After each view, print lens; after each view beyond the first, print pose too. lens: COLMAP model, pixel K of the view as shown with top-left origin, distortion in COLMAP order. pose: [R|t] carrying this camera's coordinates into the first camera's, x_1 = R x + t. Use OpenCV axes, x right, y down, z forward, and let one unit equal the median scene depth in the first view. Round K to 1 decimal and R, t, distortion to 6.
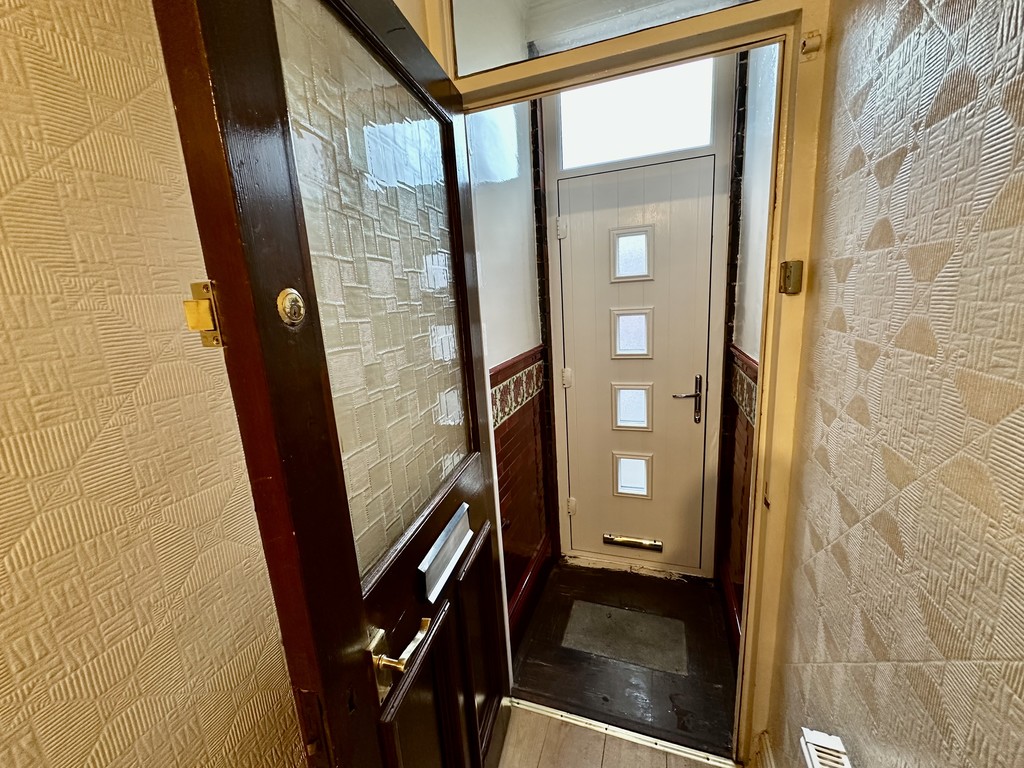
lens RADIAL K [[407.9, 0, 510.5], [0, 407.9, 382.4], [0, 0, 1]] dist [-0.000598, 0.000180]
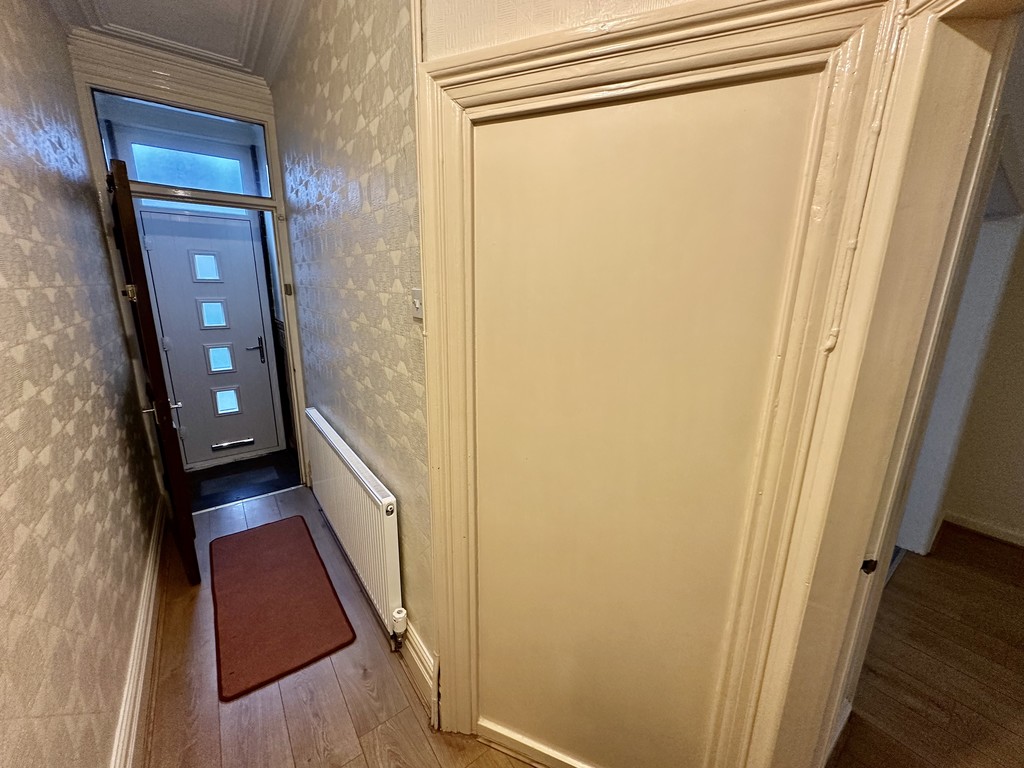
lens RADIAL K [[407.9, 0, 510.5], [0, 407.9, 382.4], [0, 0, 1]] dist [-0.000598, 0.000180]
pose [[0.538073, -0.128156, 0.833099, -0.477783], [0.123006, 0.989732, 0.072805, 0.188555], [-0.833875, 0.063301, 0.548312, -0.917866]]
